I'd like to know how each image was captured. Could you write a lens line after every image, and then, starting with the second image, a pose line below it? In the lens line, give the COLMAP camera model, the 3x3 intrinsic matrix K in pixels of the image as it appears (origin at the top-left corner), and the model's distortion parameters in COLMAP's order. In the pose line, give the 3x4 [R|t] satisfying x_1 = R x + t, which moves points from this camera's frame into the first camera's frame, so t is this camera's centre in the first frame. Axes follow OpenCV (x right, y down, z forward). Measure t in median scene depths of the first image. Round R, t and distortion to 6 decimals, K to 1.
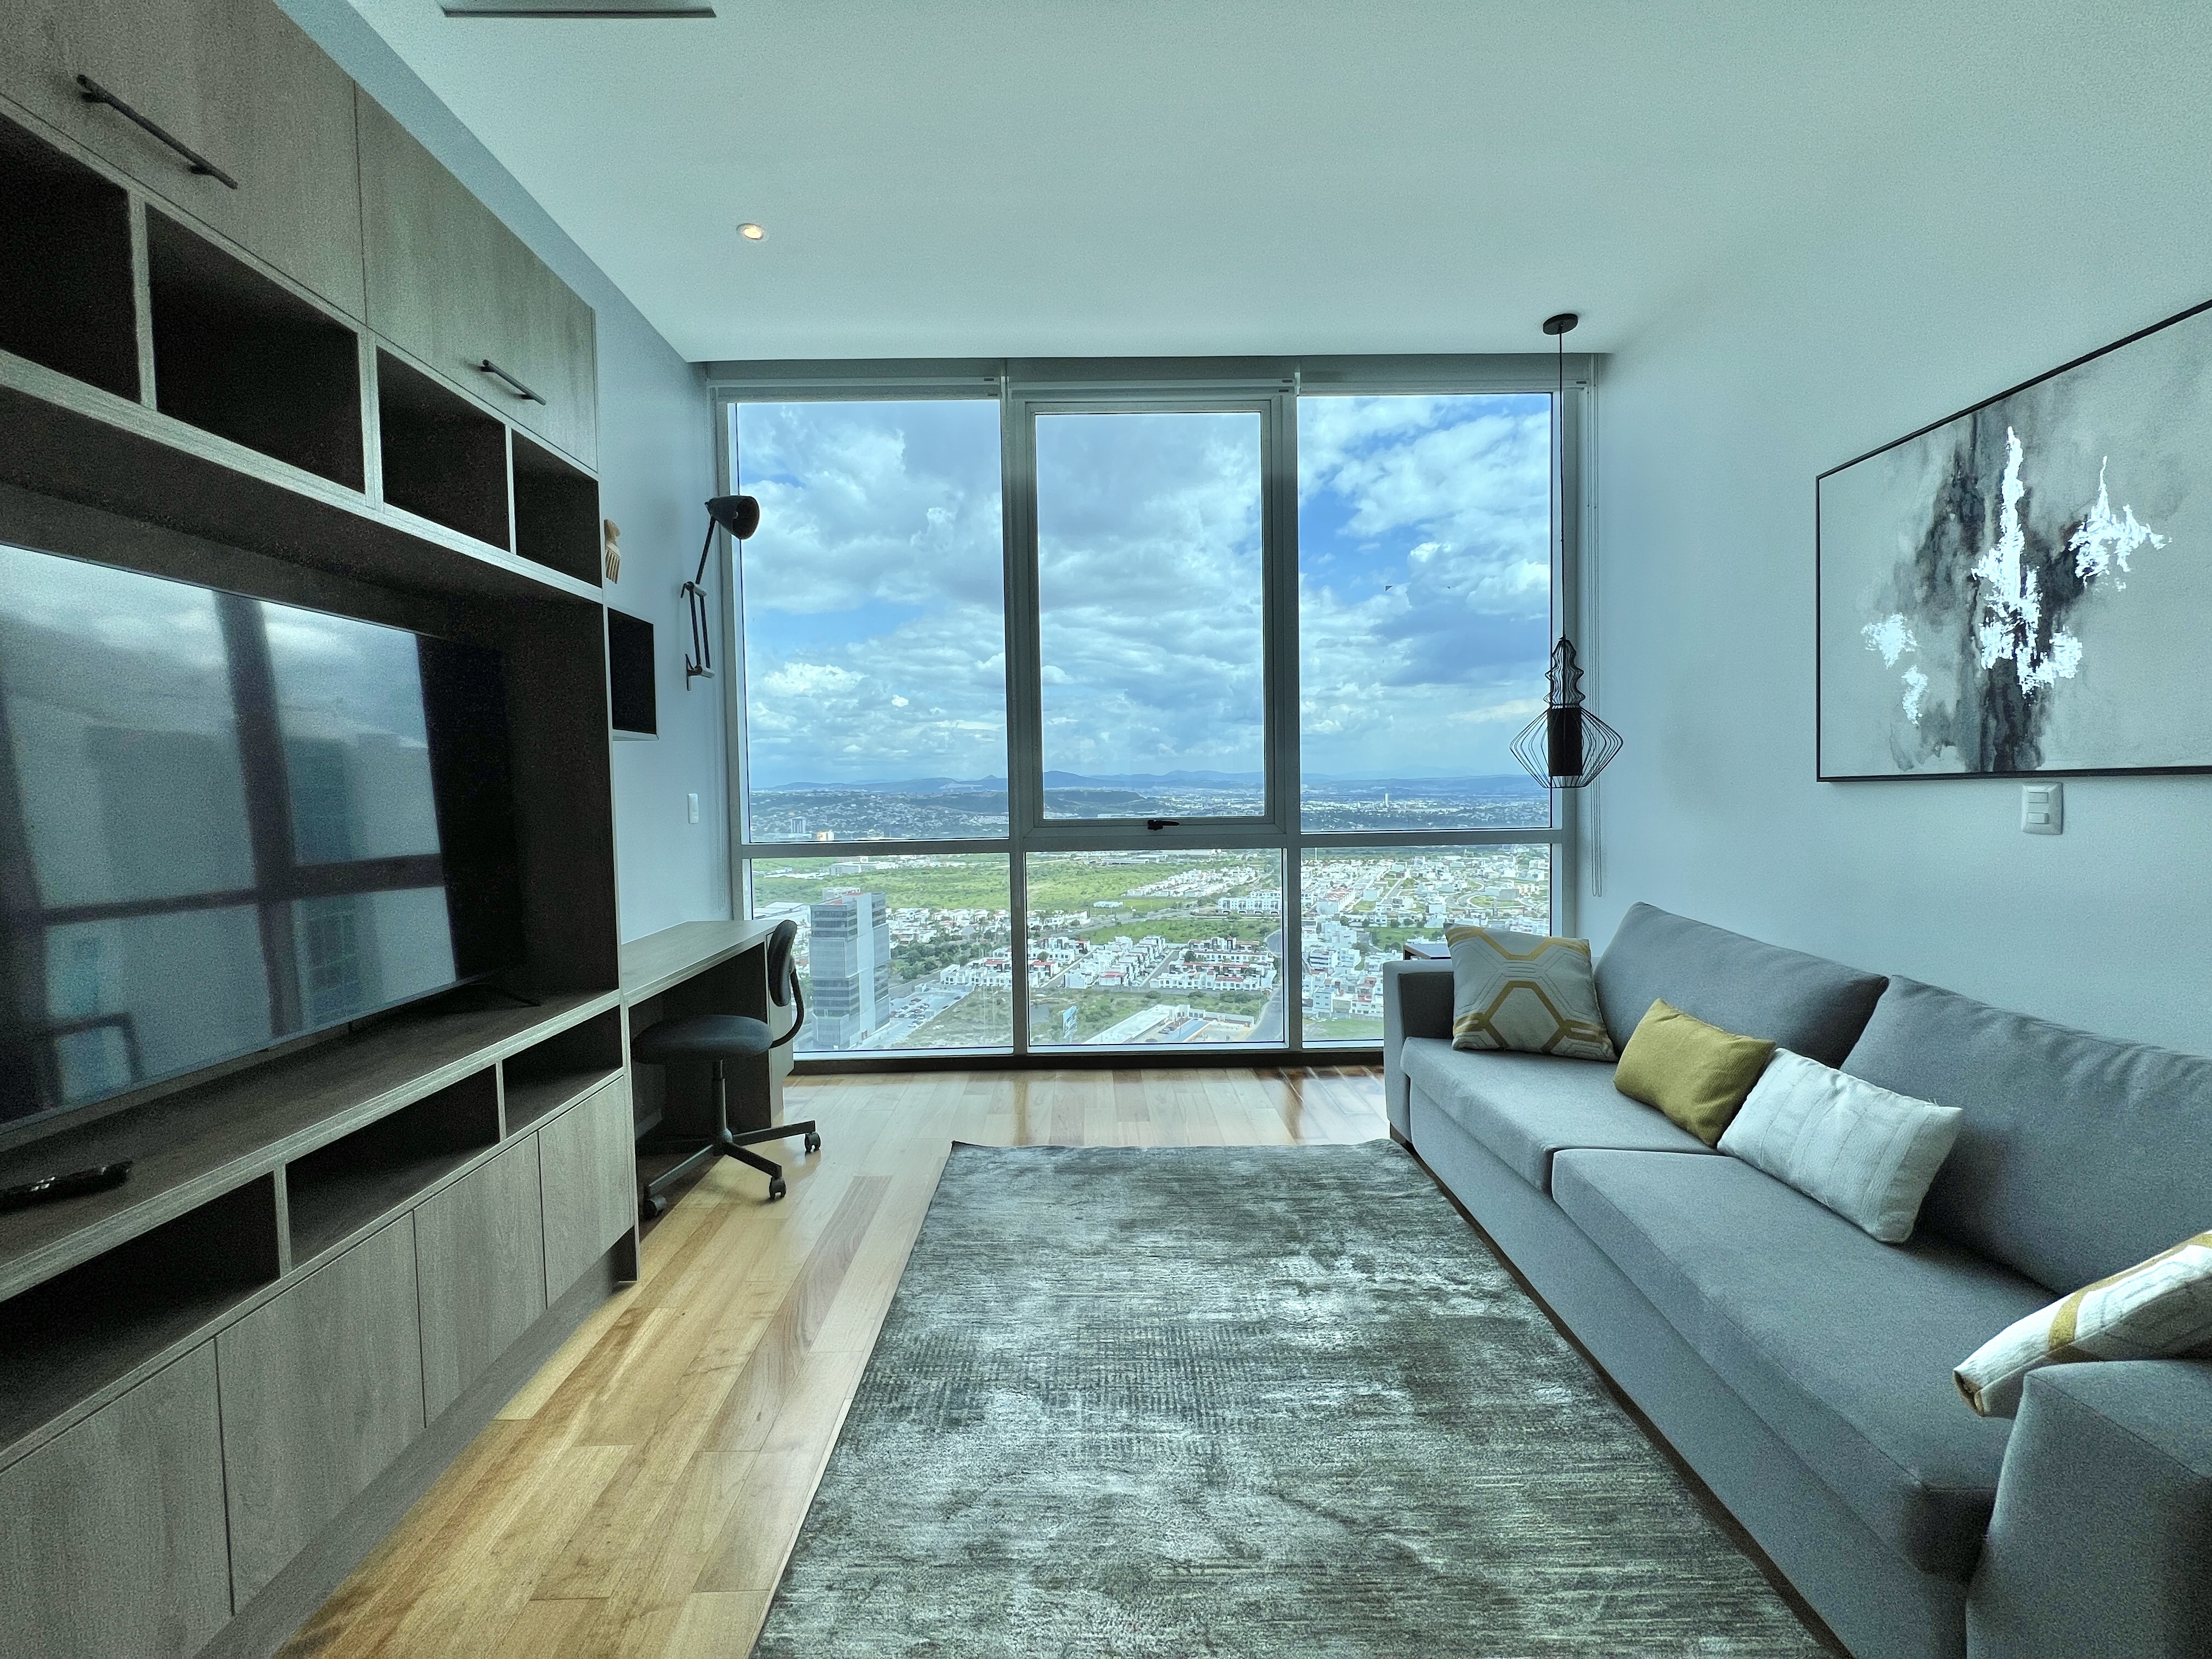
lens RADIAL K [[883.8, 0, 1102.3], [0, 883.8, 823.5], [0, 0, 1]] dist [-0.002826, 0.000635]
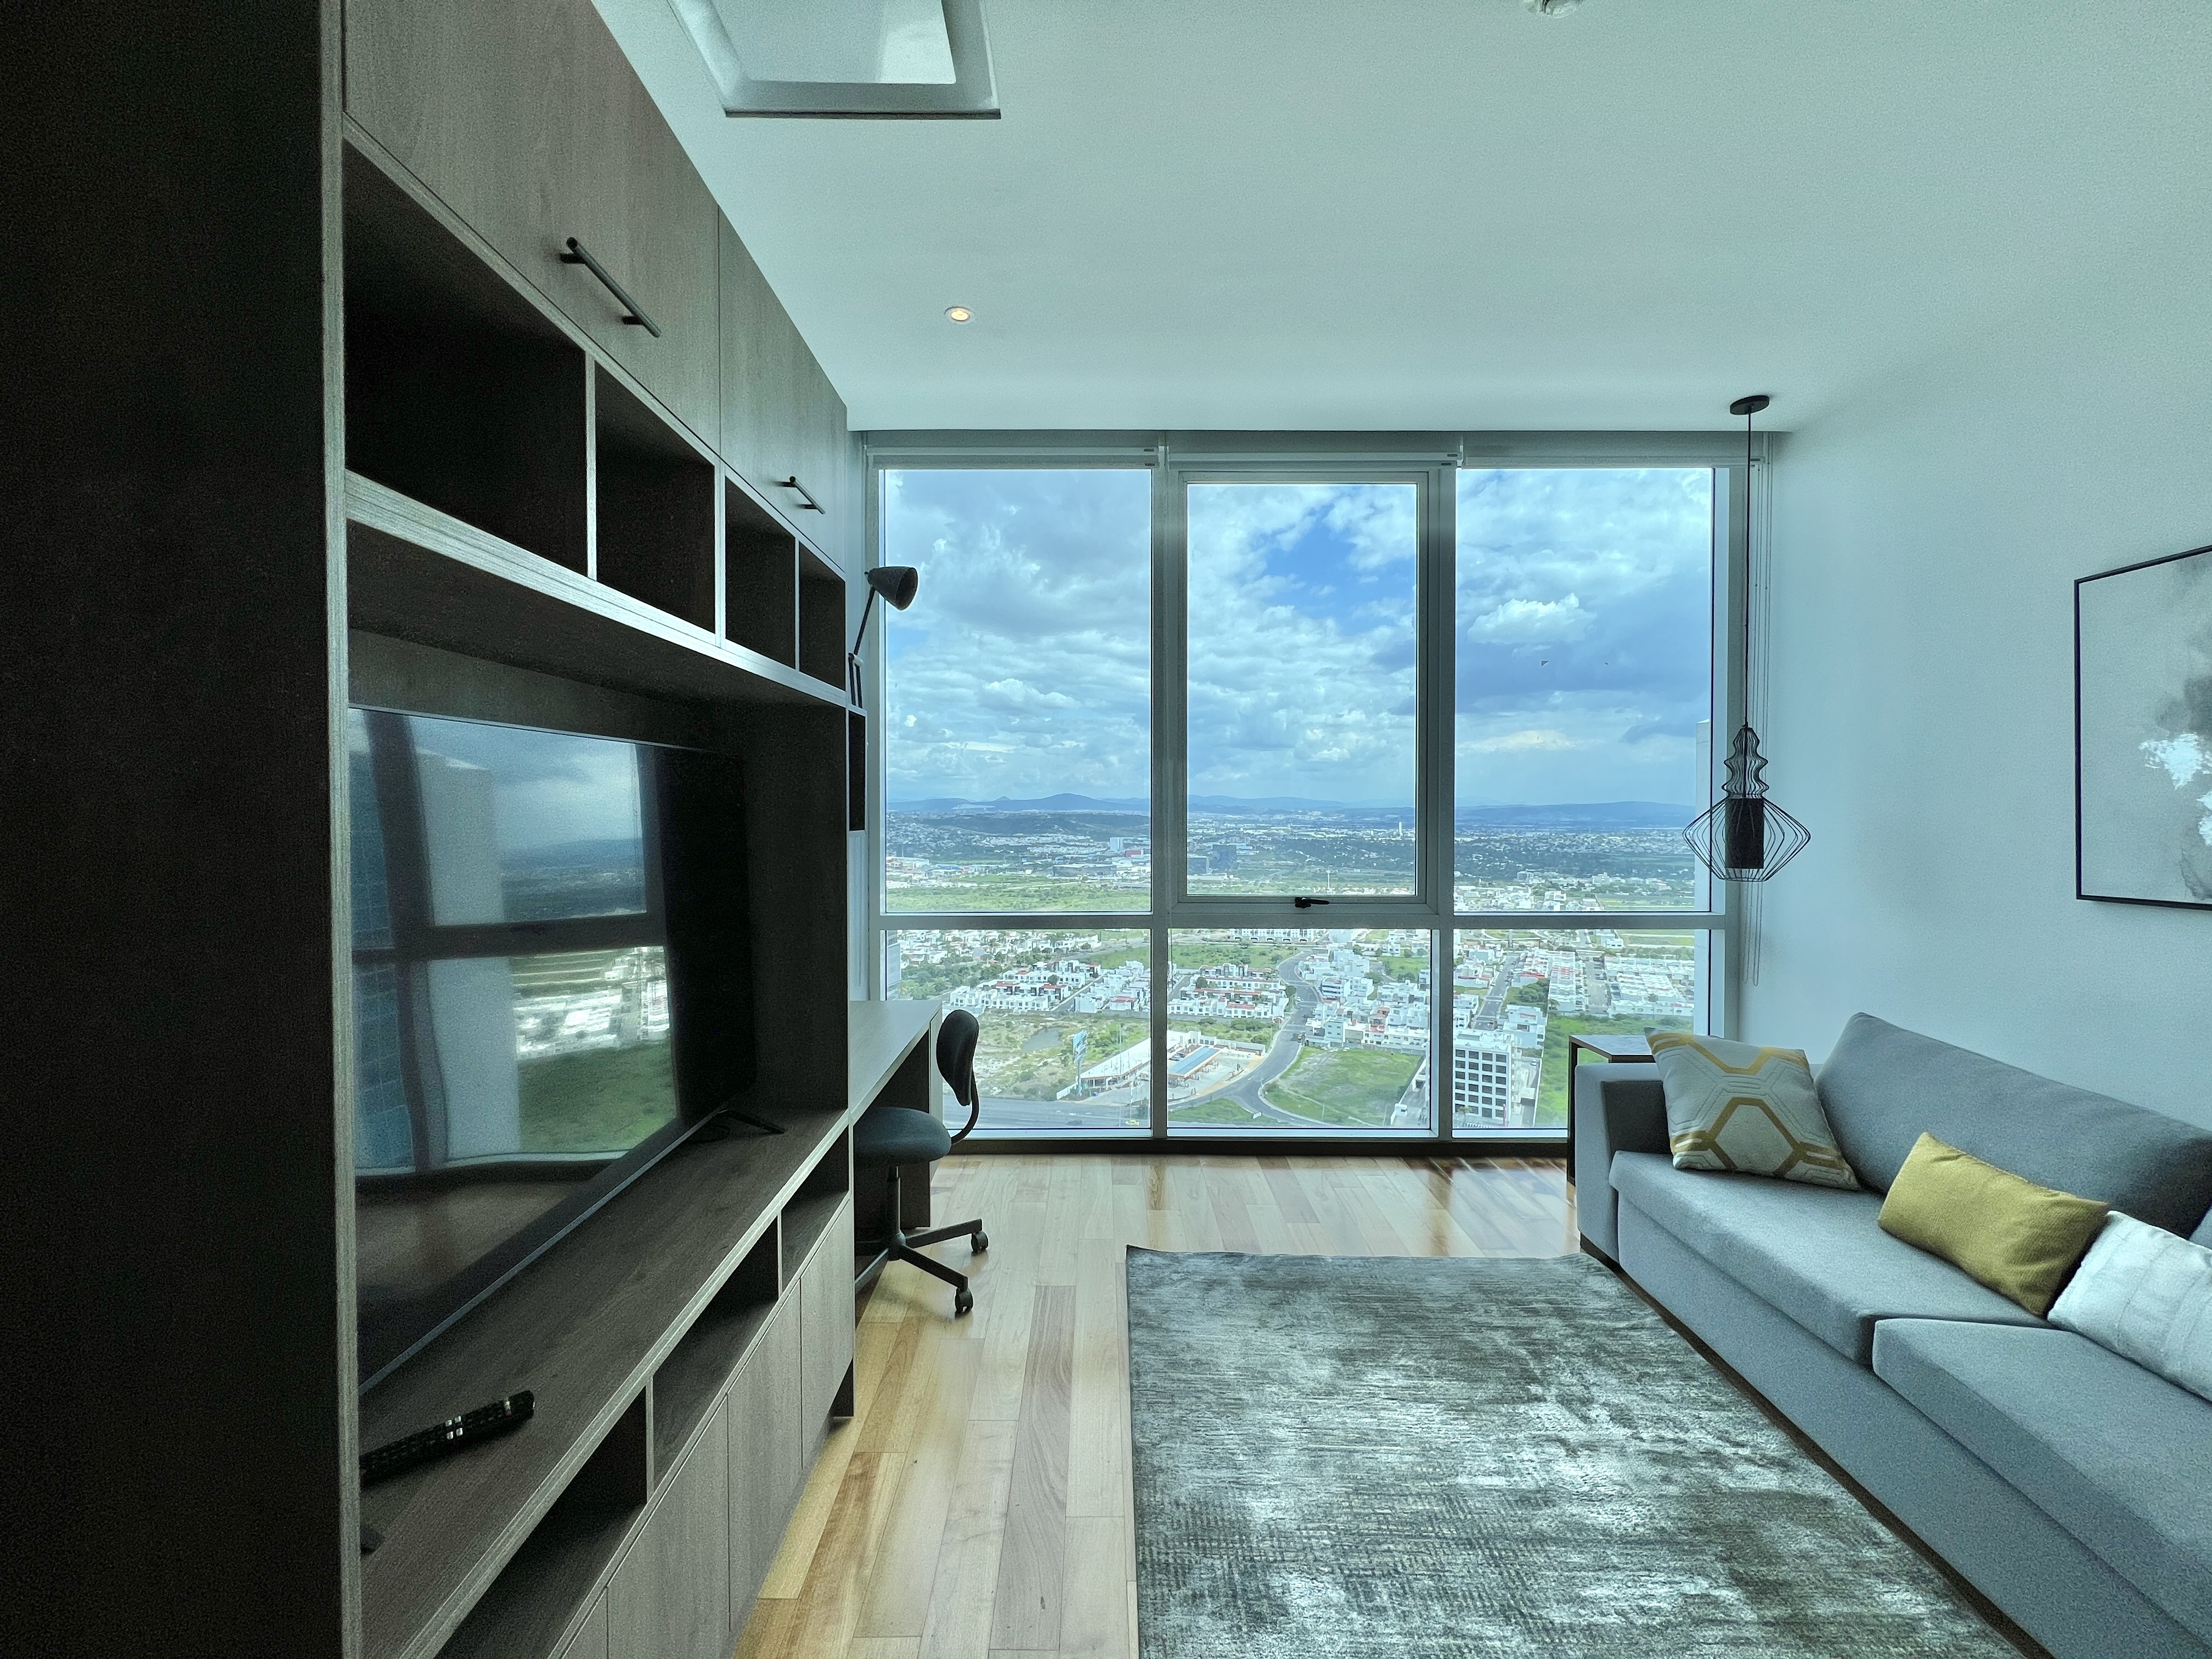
lens RADIAL K [[883.8, 0, 1099.8], [0, 883.8, 824.0], [0, 0, 1]] dist [-0.002826, 0.000635]
pose [[0.999740, 0.017394, -0.014733, -0.224282], [-0.017755, 0.999536, -0.024758, -0.085087], [0.014295, 0.025013, 0.999585, 0.035711]]
